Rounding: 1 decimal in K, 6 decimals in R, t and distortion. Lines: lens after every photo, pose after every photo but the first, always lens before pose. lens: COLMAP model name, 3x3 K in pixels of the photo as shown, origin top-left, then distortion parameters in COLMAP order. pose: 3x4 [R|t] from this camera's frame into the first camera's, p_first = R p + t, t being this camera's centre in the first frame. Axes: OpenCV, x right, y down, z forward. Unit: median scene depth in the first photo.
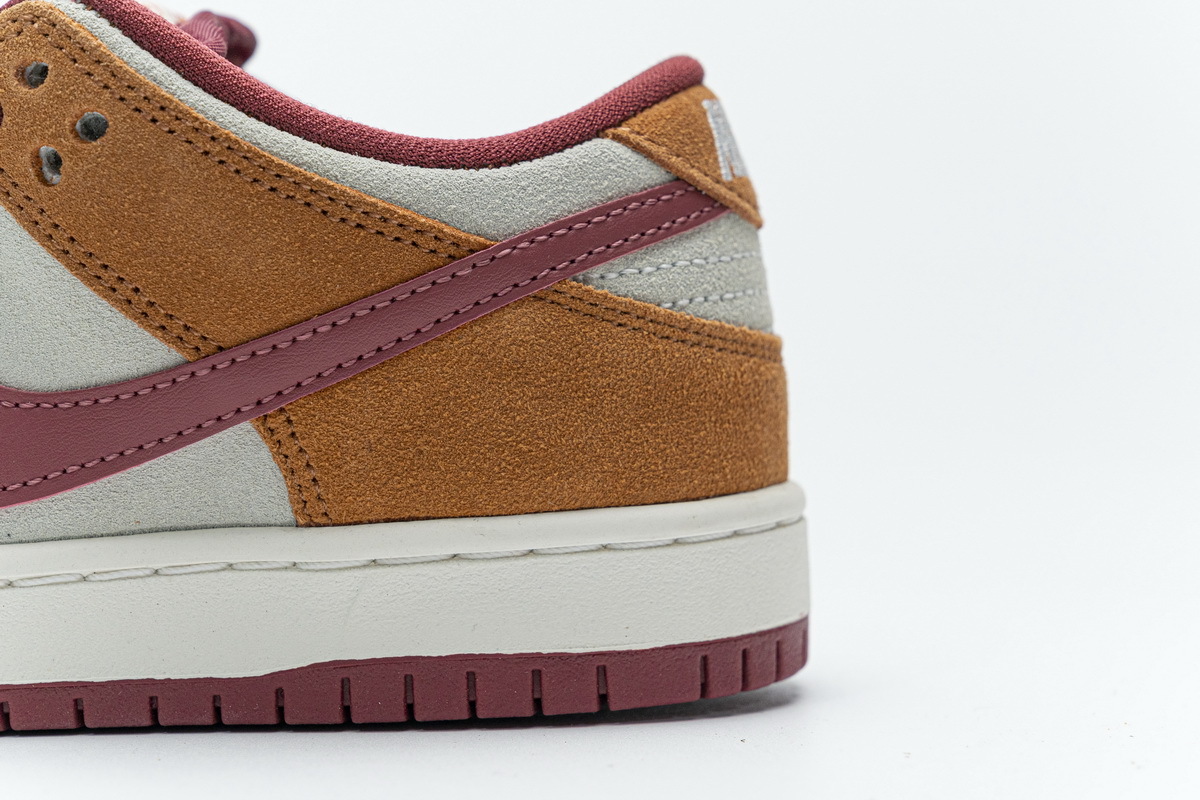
lens RADIAL K [[2349.8, 0, 600.1], [0, 2349.8, 397.9], [0, 0, 1]] dist [0.019915, 0.000000]
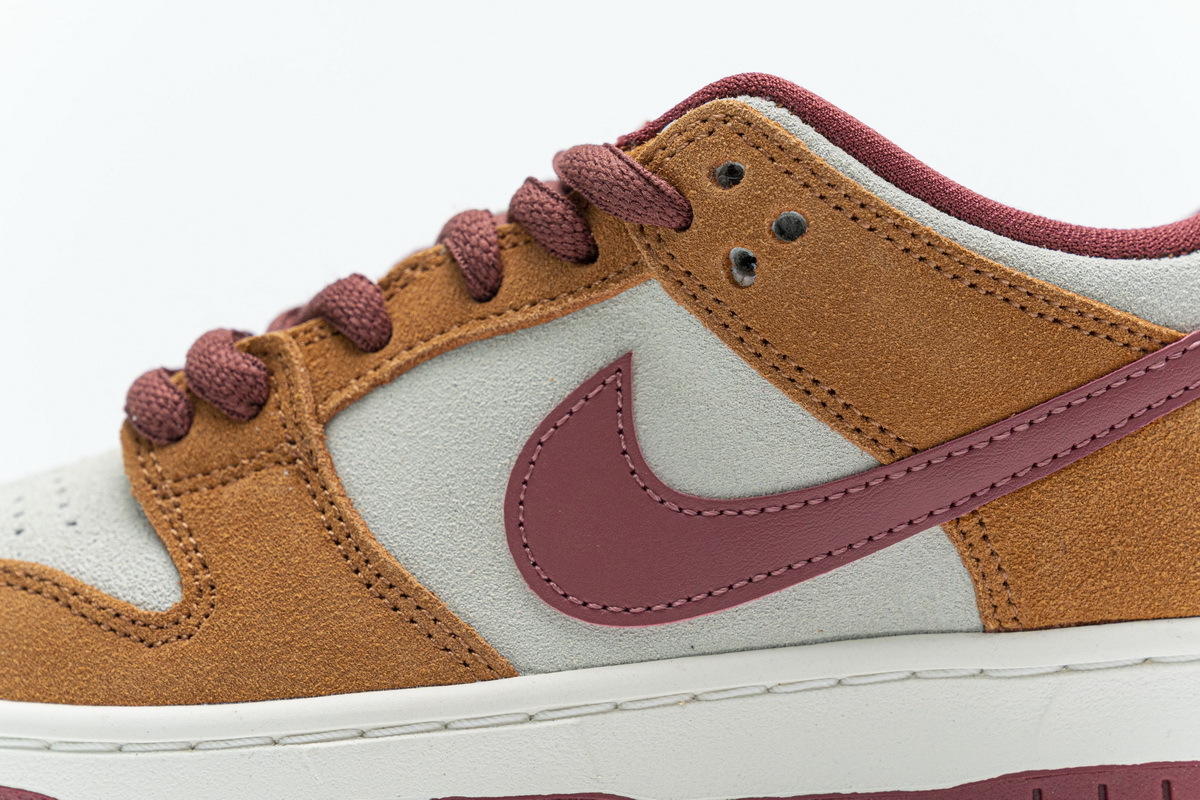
lens RADIAL K [[2349.8, 0, 594.2], [0, 2349.8, 393.5], [0, 0, 1]] dist [0.019915, 0.000000]
pose [[0.999170, -0.023621, -0.033186, -0.257446], [0.022415, 0.999091, -0.036272, -0.012056], [0.034012, 0.035498, 0.998791, 0.025103]]
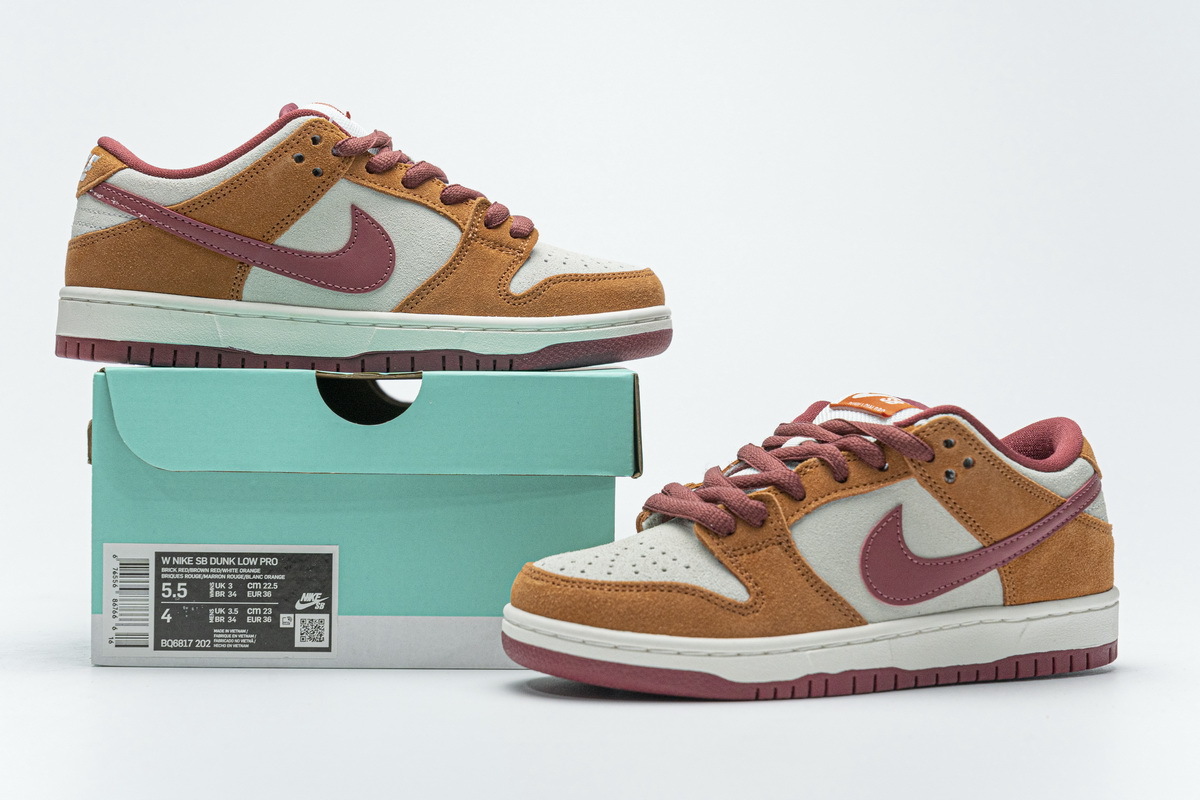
lens RADIAL K [[2211.1, 0, 598.2], [0, 2211.1, 393.1], [0, 0, 1]] dist [-0.005975, 0.000000]
pose [[0.907768, 0.007626, 0.419403, -1.630444], [-0.000607, 0.999858, -0.016867, -0.147562], [-0.419472, 0.015057, 0.907643, -1.117391]]
